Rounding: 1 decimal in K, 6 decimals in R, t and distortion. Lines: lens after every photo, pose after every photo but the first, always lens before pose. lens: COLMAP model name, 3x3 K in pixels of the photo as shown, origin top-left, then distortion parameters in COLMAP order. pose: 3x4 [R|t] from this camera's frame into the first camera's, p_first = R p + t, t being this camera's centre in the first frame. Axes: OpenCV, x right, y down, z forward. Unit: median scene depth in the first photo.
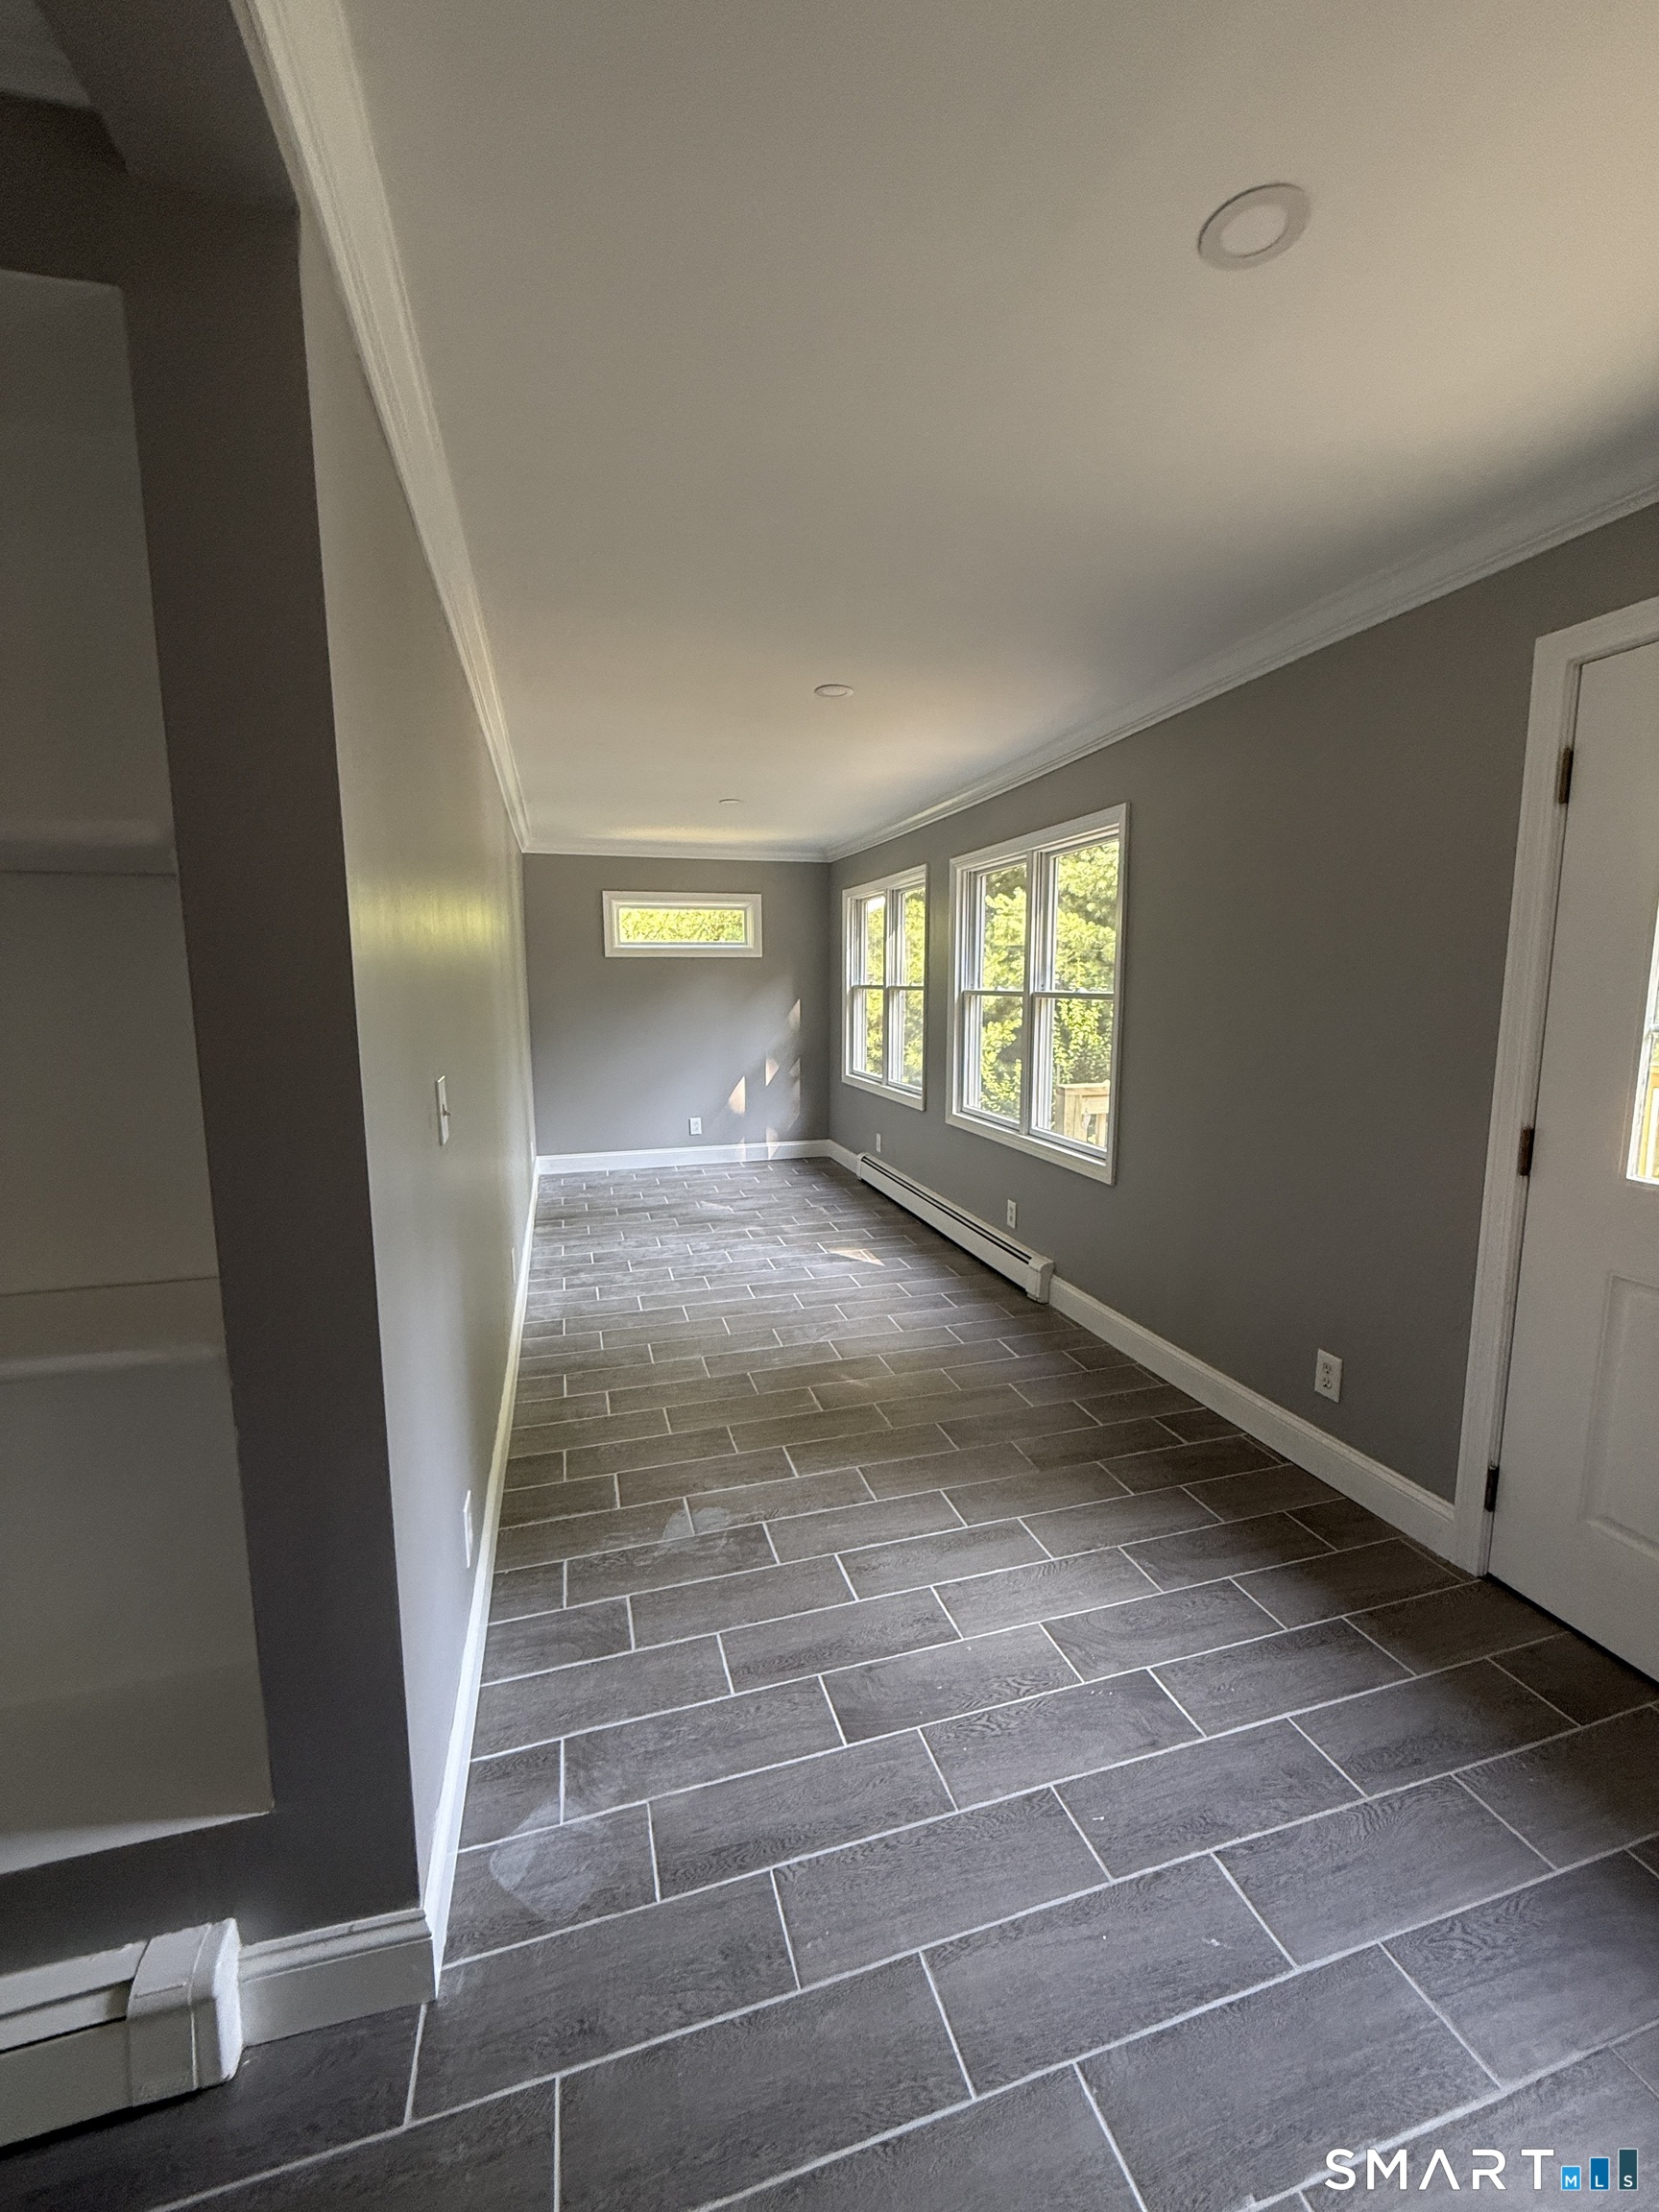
lens RADIAL K [[882.2, 0, 830.8], [0, 882.2, 1098.8], [0, 0, 1]] dist [-0.000347, 0.000102]
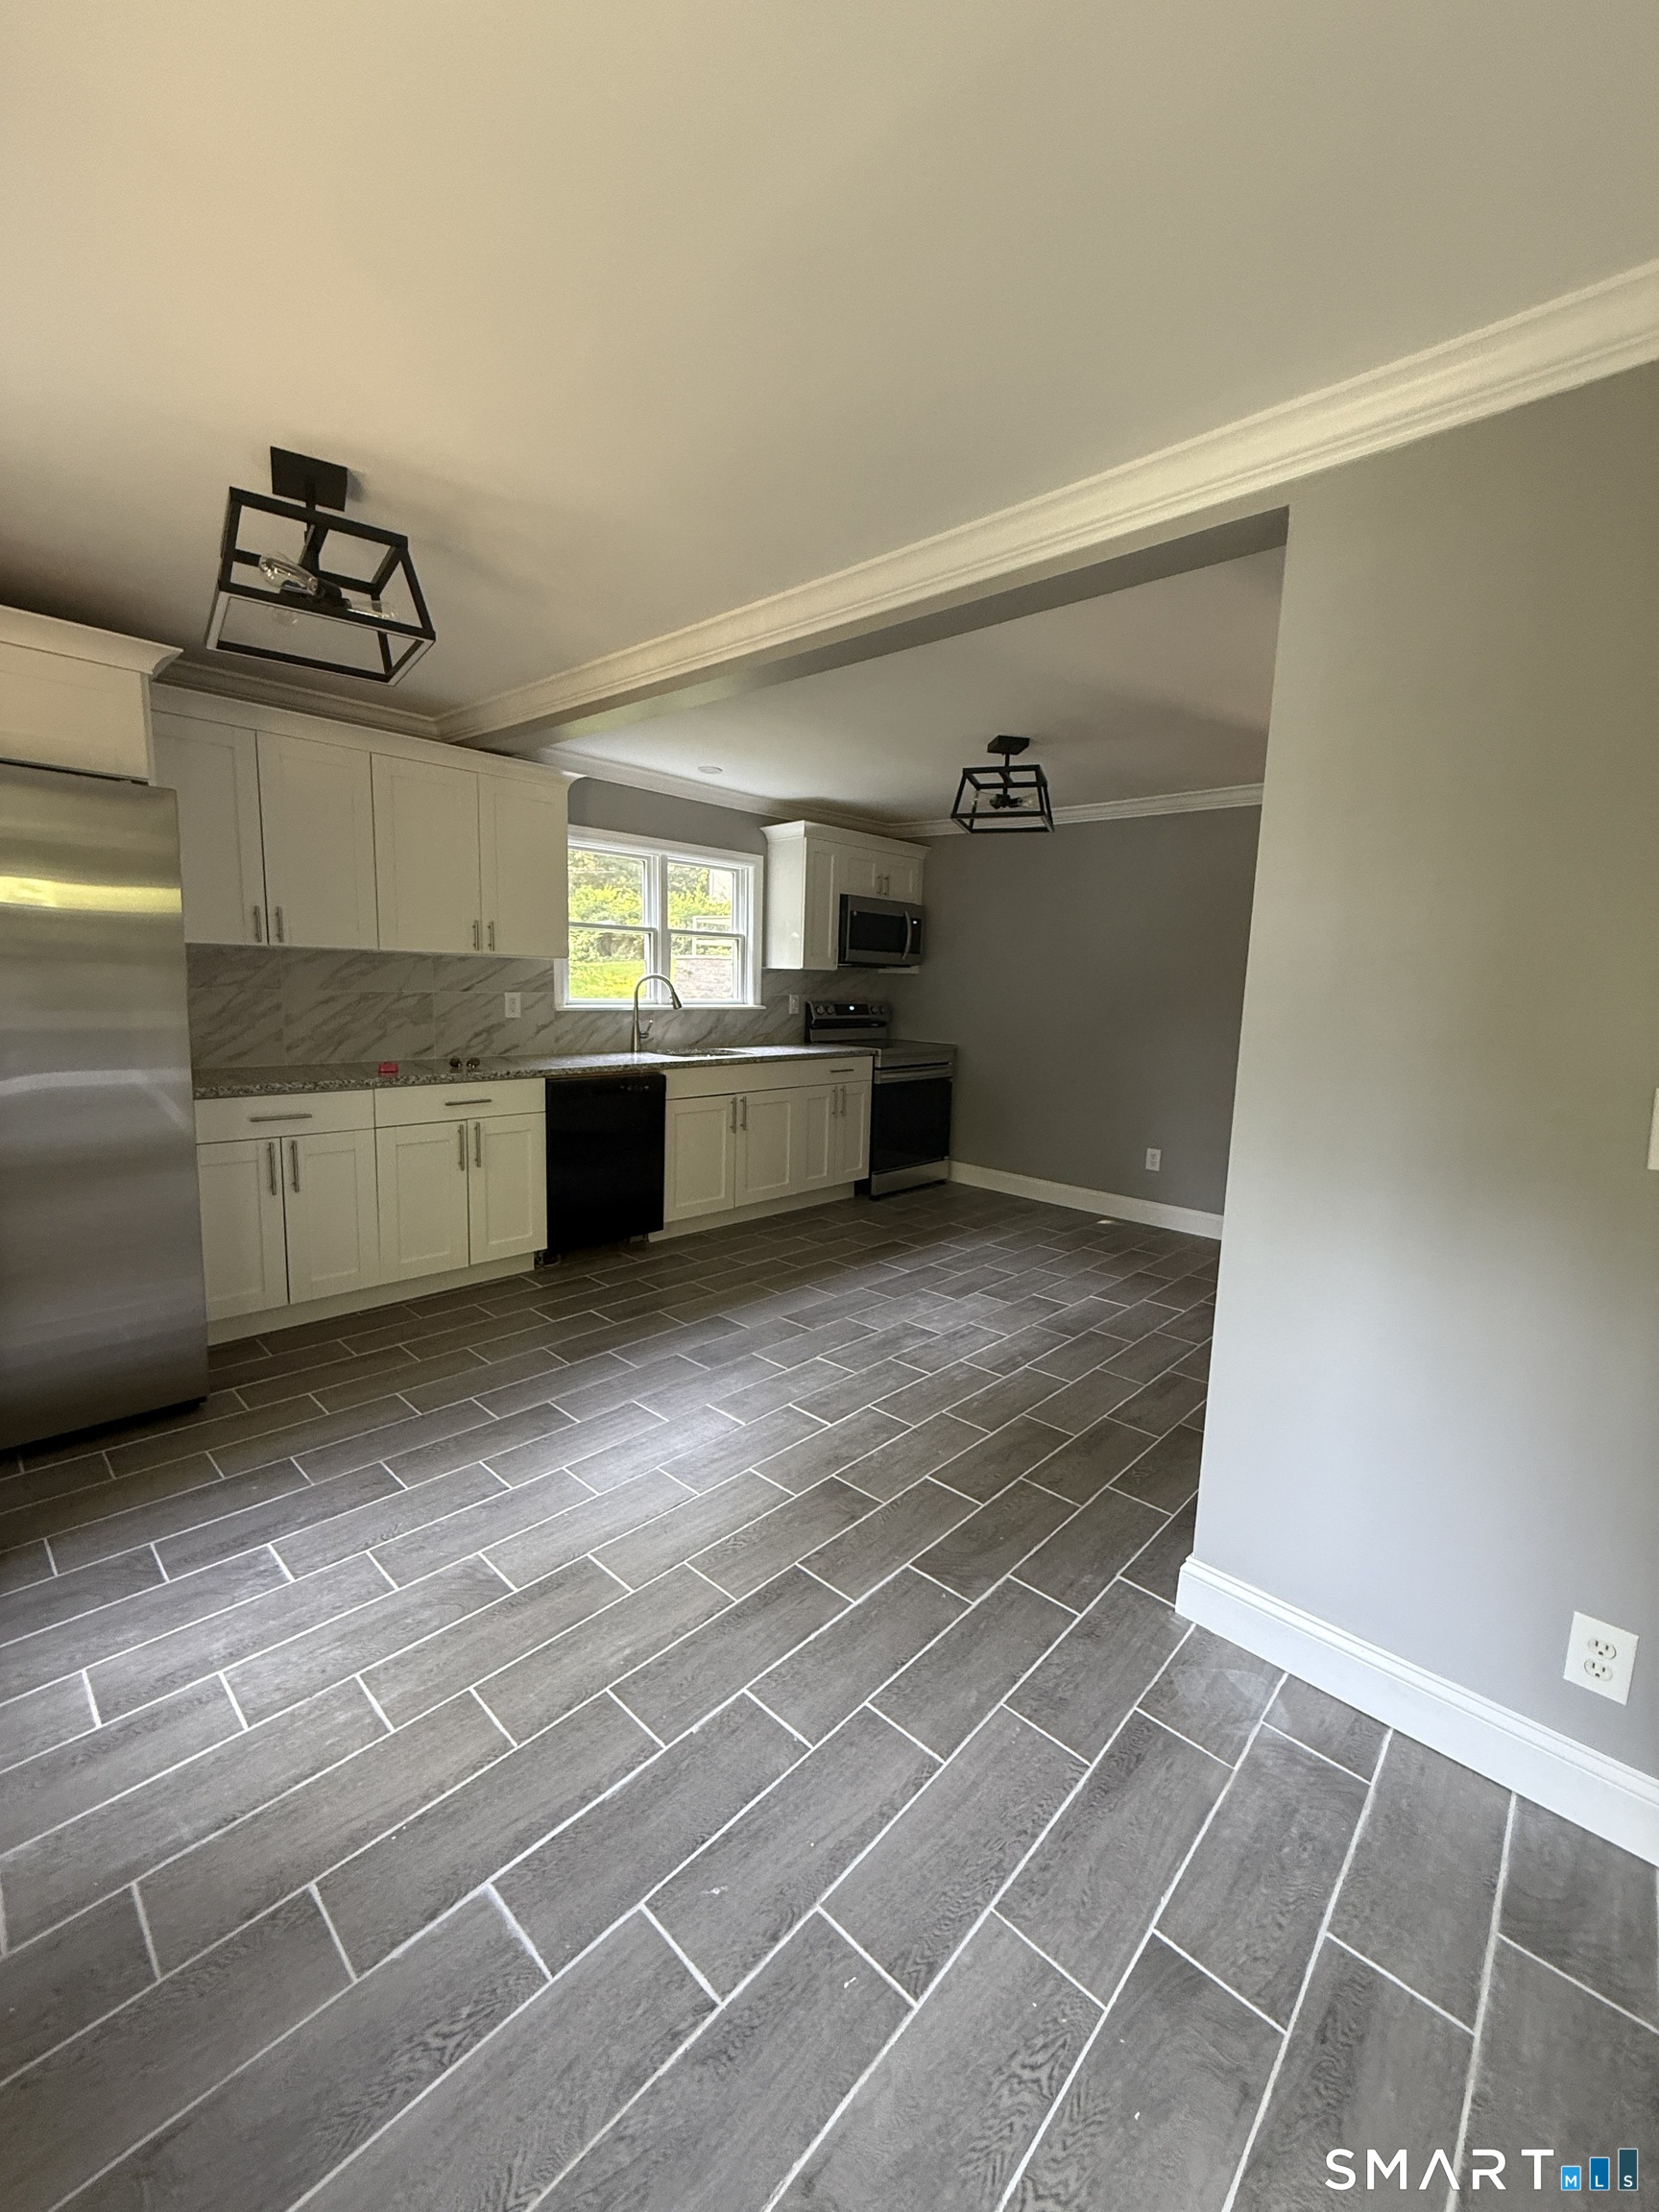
lens RADIAL K [[882.2, 0, 830.8], [0, 882.2, 1098.8], [0, 0, 1]] dist [-0.000347, 0.000102]
pose [[-0.859683, 0.050398, -0.508335, 0.728100], [-0.094832, 0.962078, 0.255760, -0.173952], [0.501948, 0.268079, -0.822303, 1.522443]]
